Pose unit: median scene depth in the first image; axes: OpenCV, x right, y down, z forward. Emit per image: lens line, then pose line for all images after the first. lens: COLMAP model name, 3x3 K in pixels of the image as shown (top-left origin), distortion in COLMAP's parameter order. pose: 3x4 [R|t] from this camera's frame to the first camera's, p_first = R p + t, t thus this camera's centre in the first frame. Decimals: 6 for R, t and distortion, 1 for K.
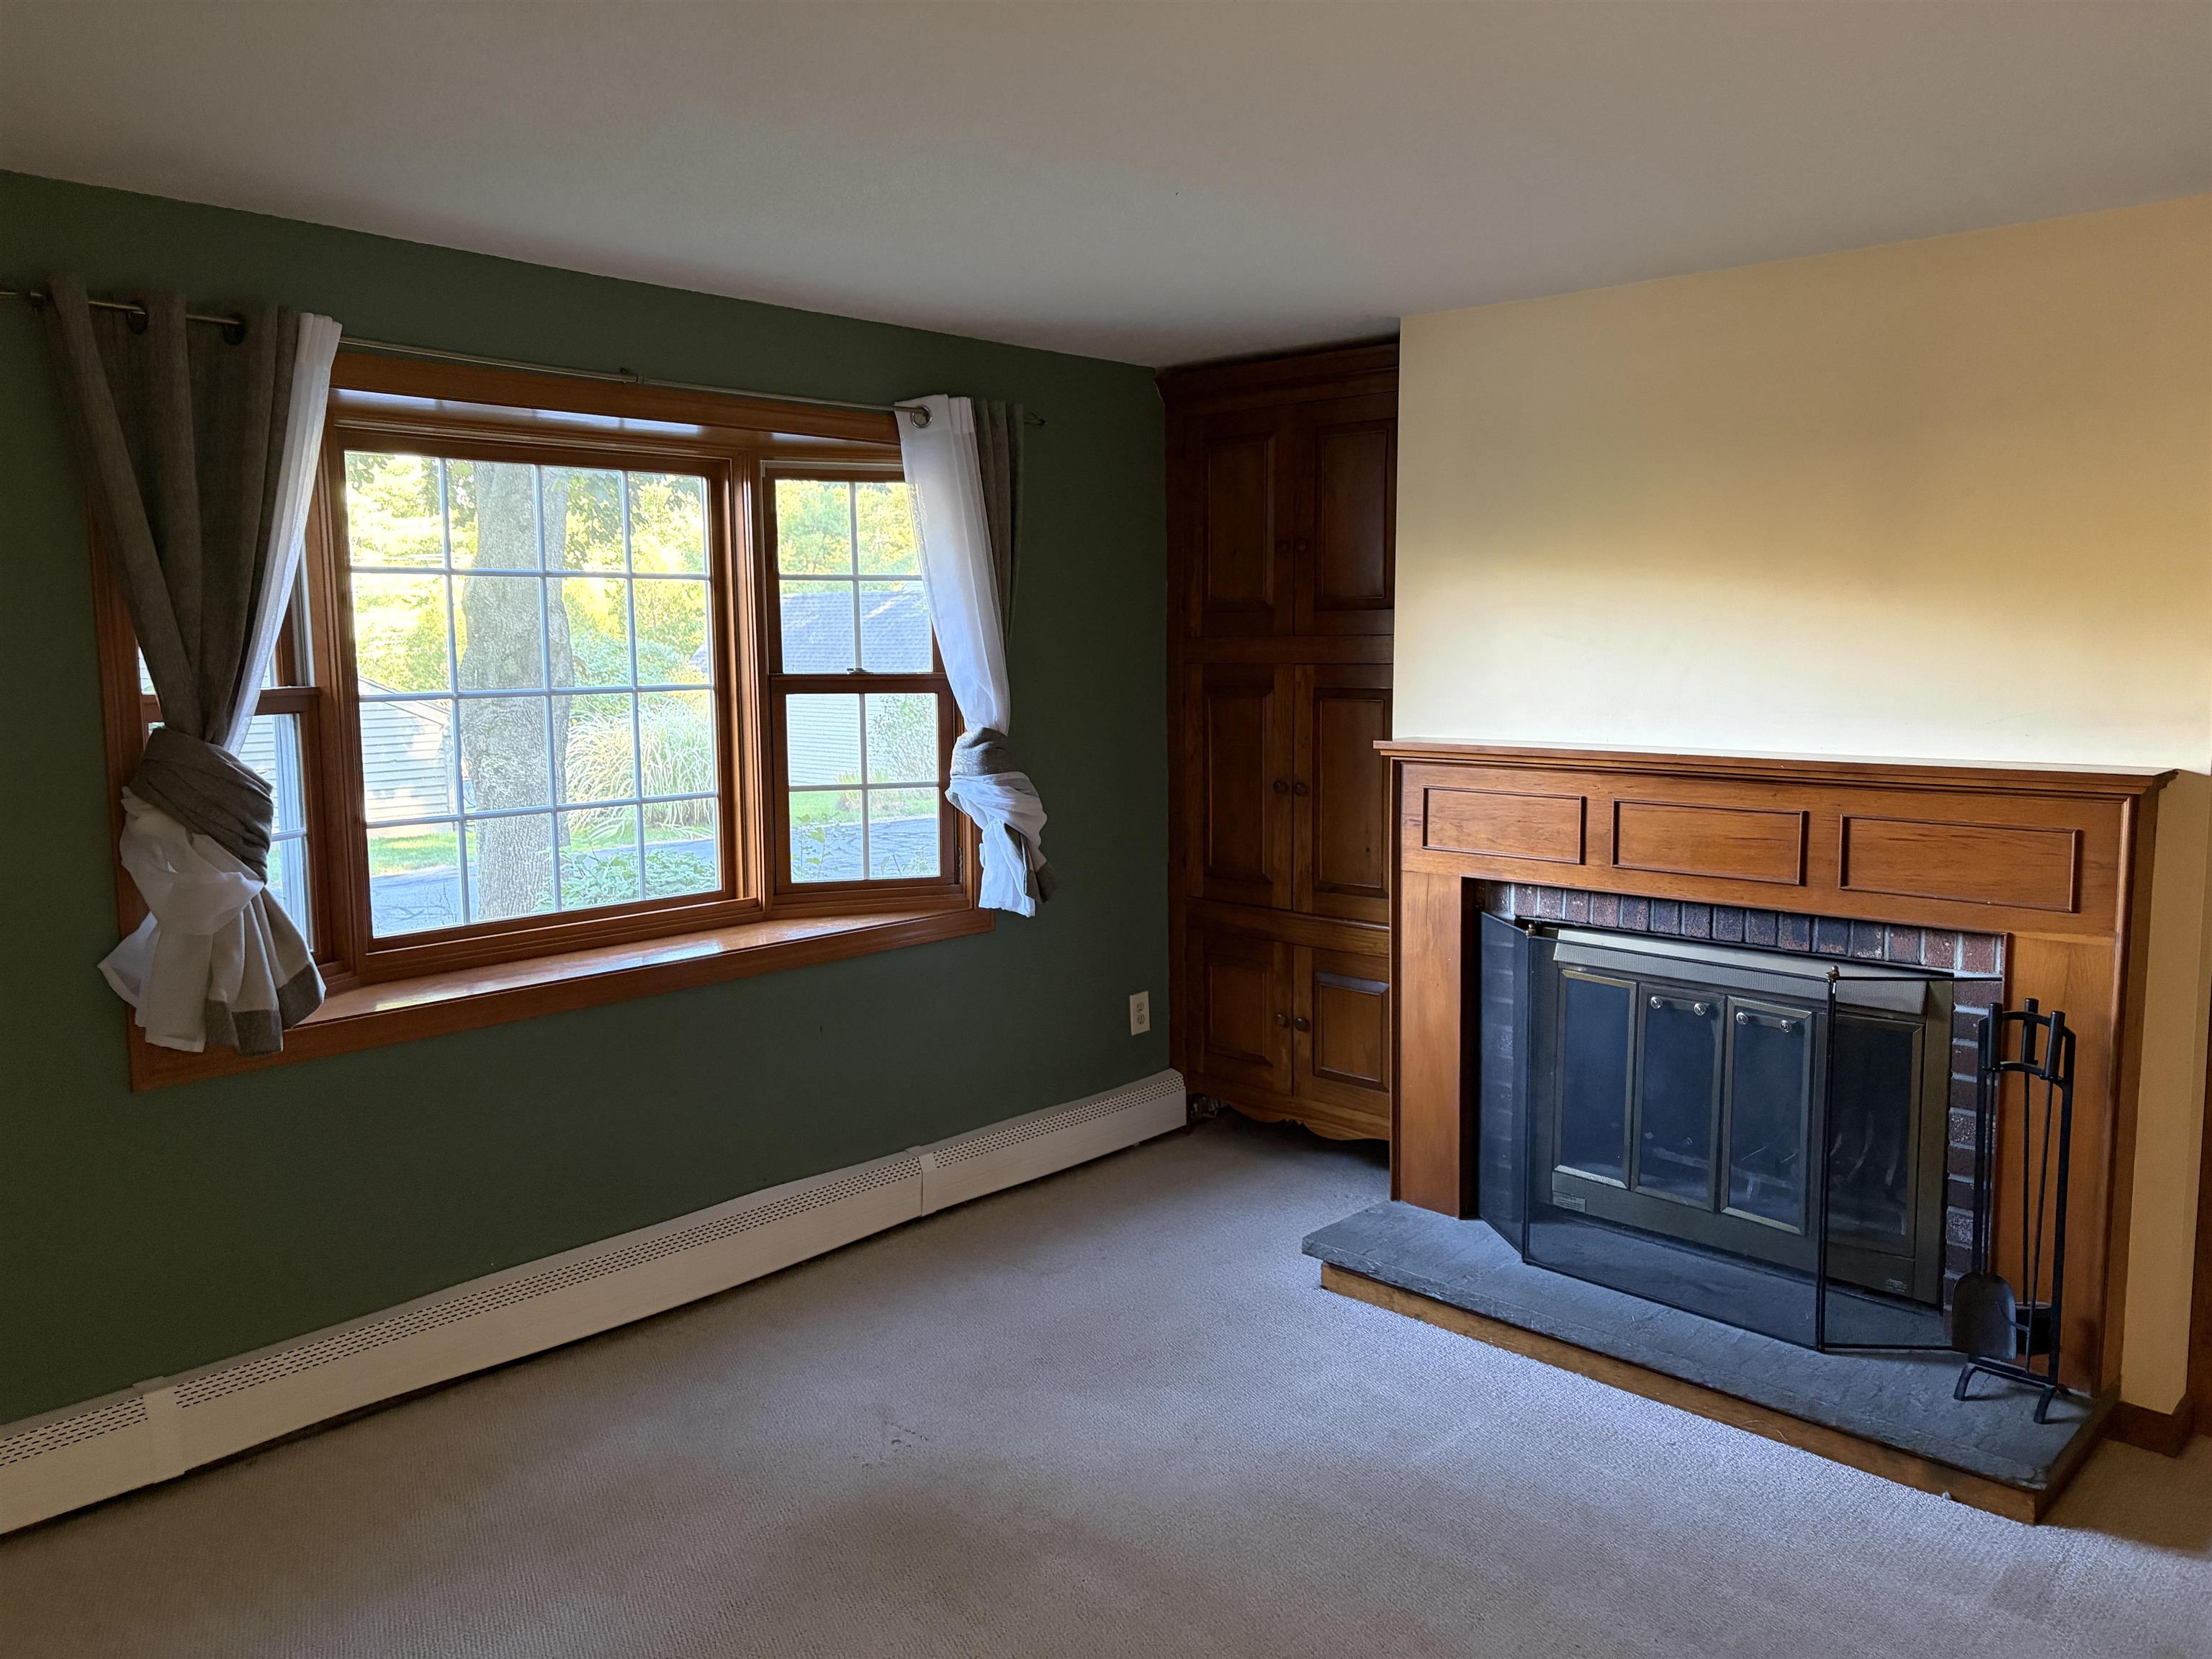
lens RADIAL K [[1657.8, 0, 1095.1], [0, 1657.8, 821.1], [0, 0, 1]] dist [0.039595, -0.035287]
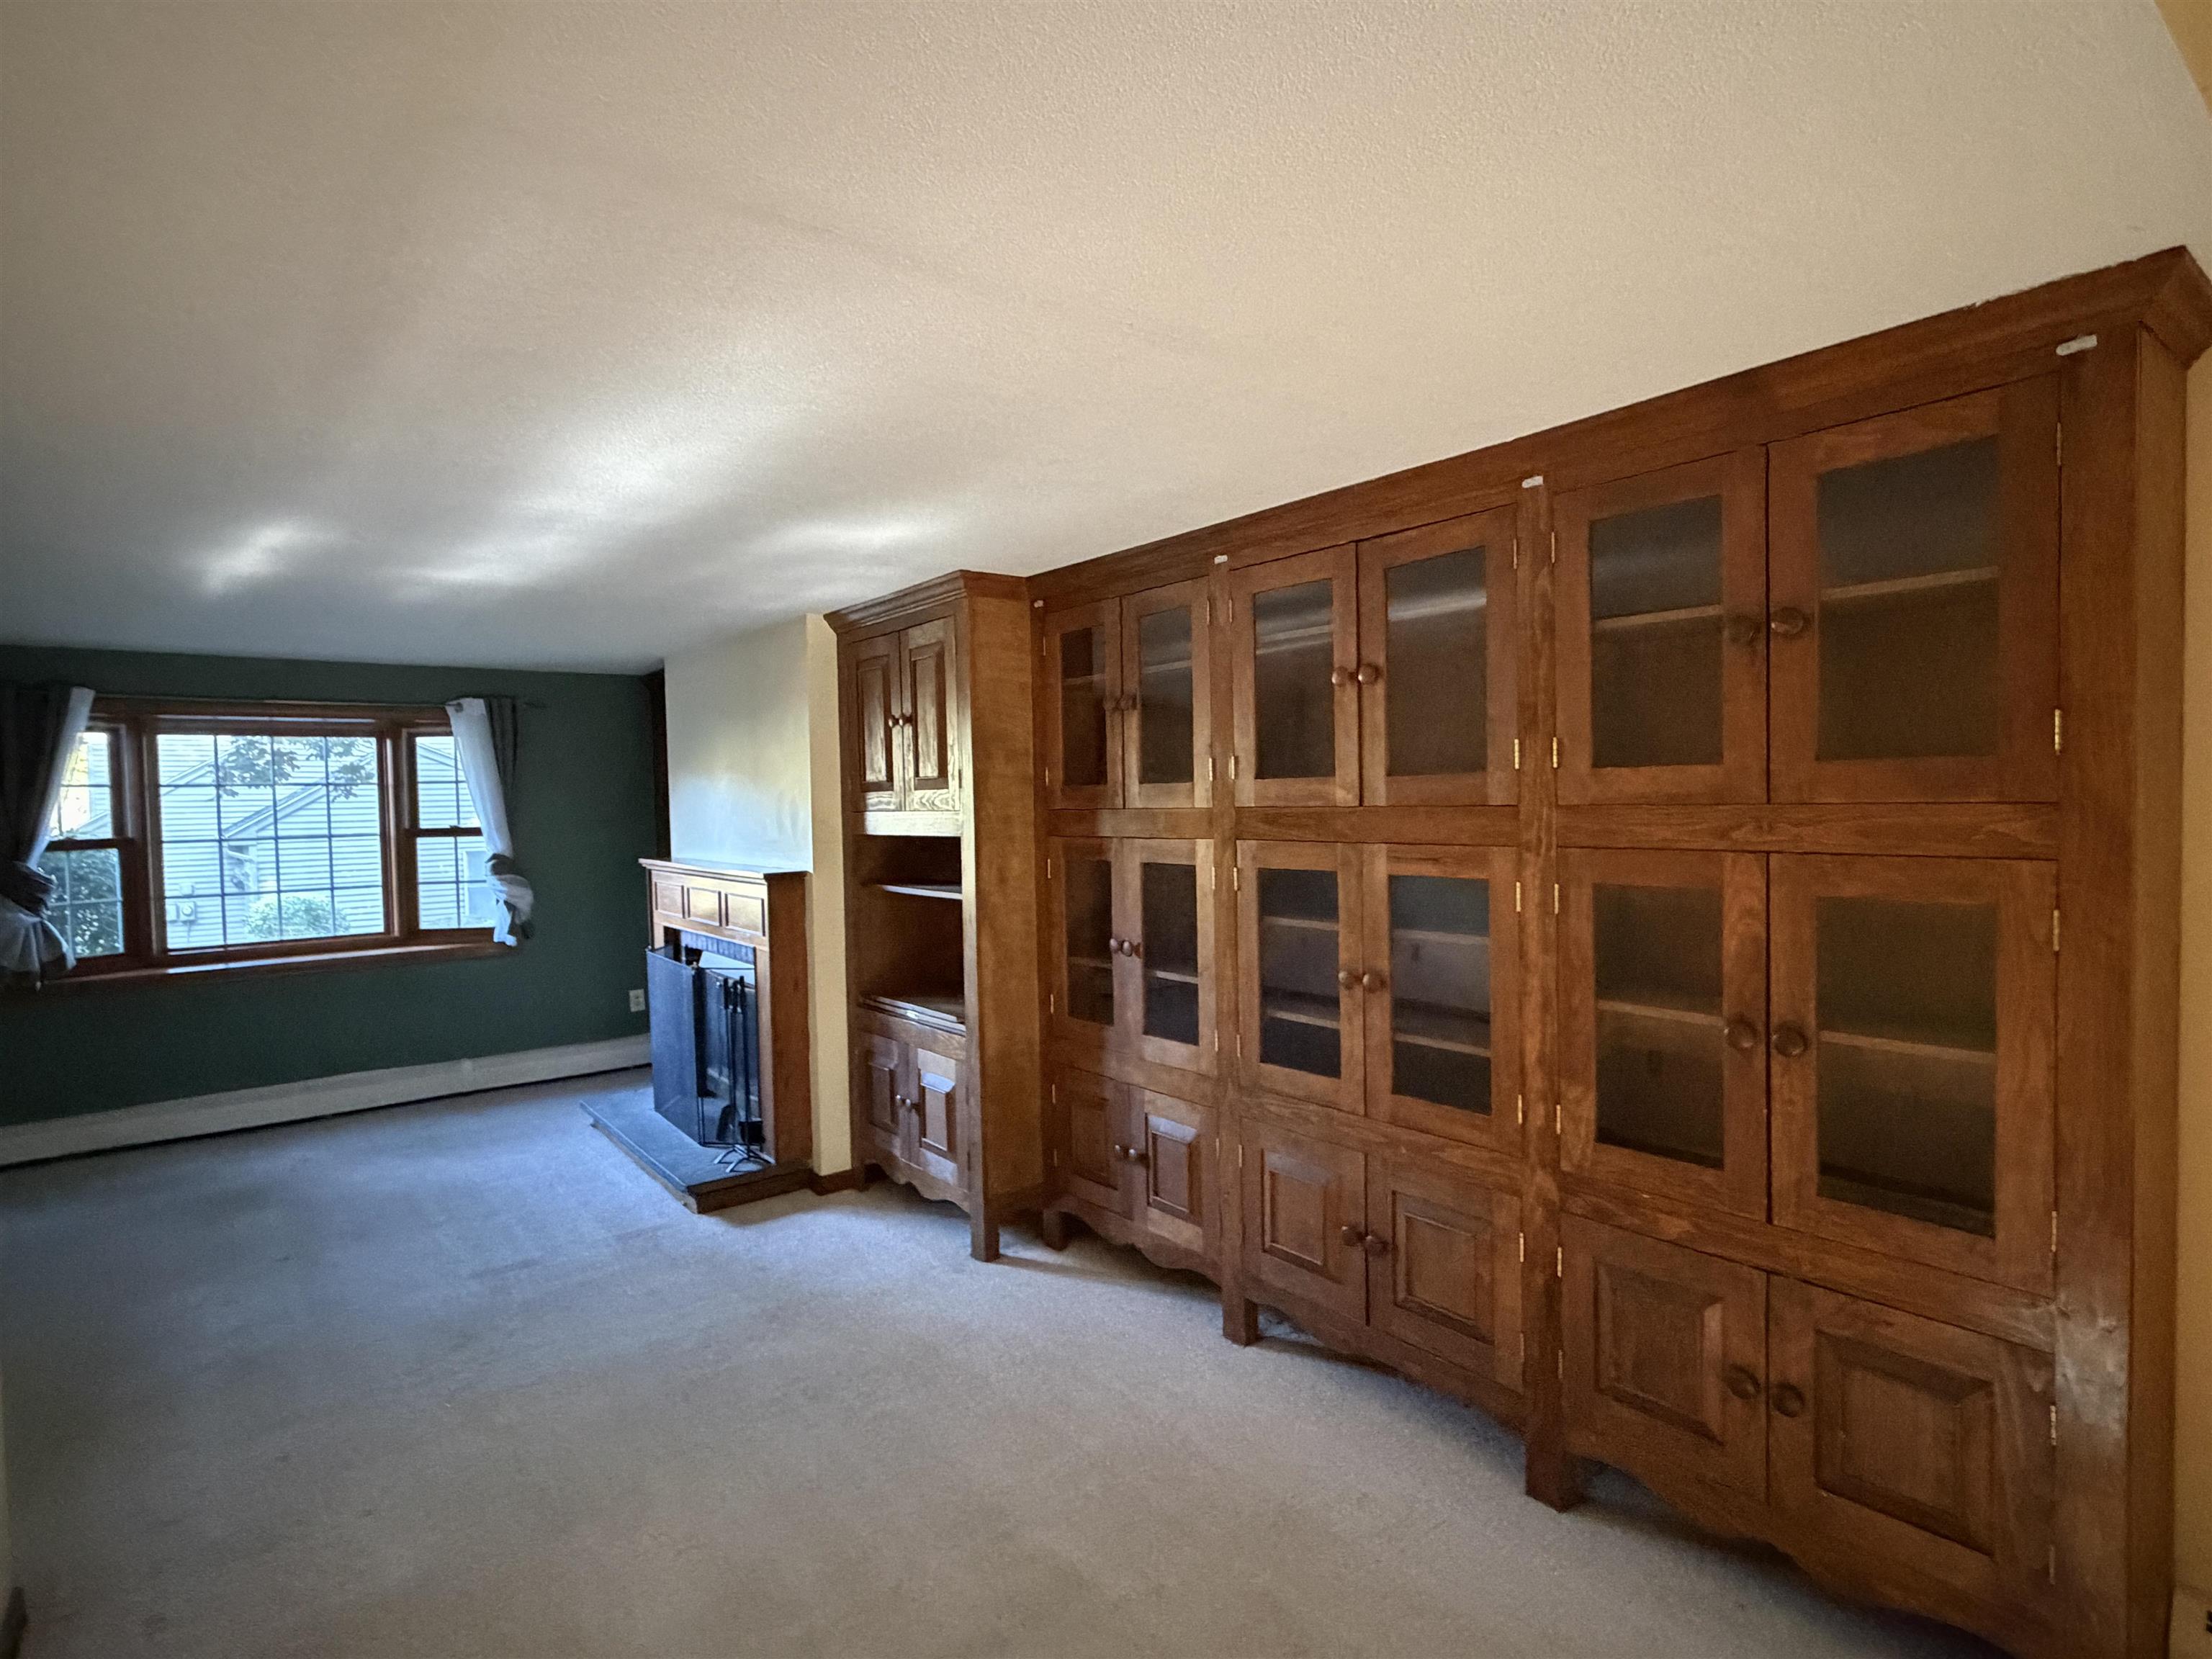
lens RADIAL K [[1134.6, 0, 1099.6], [0, 1134.6, 830.6], [0, 0, 1]] dist [0.003147, -0.000587]
pose [[0.990087, -0.006952, -0.140284, 1.033305], [-0.003849, 0.997056, -0.076580, 0.024648], [0.140403, 0.076360, 0.987145, -0.347424]]
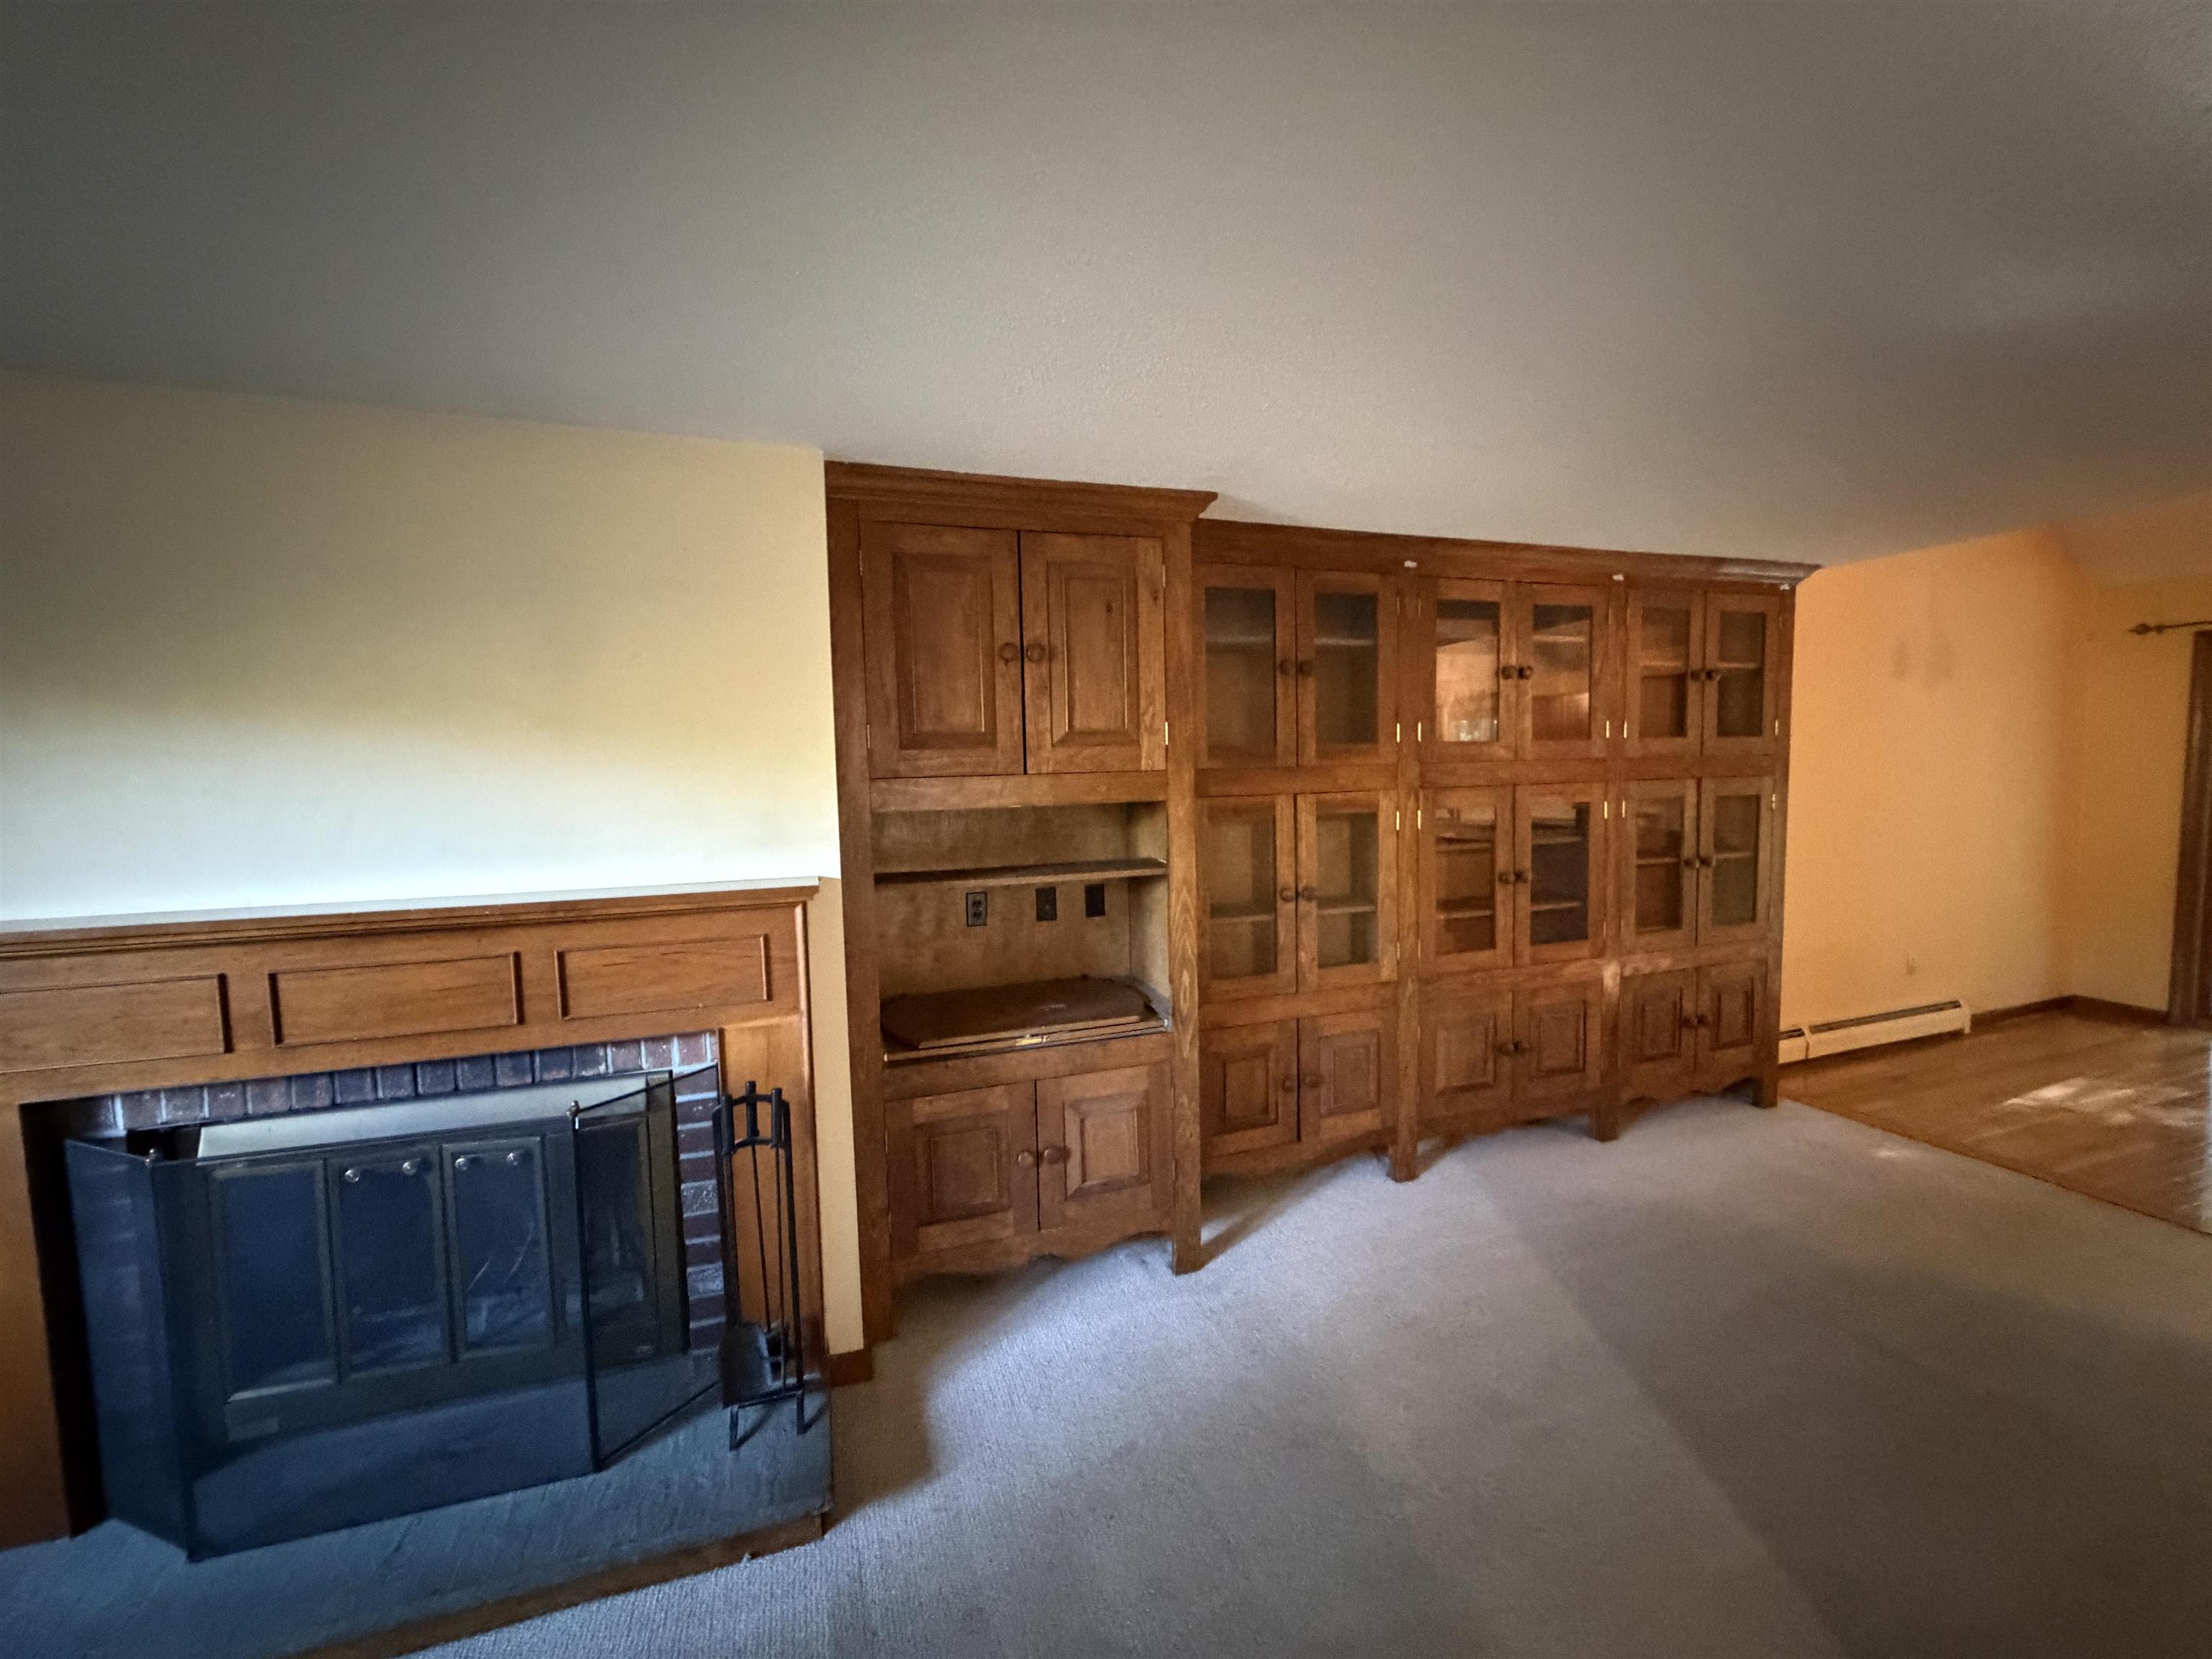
lens RADIAL K [[882.0, 0, 1115.1], [0, 882.0, 818.9], [0, 0, 1]] dist [-0.003665, 0.000436]
pose [[0.459866, -0.061871, 0.885830, 0.112934], [0.112153, 0.993628, 0.011177, -0.048982], [-0.880877, 0.094208, 0.463875, 0.389412]]
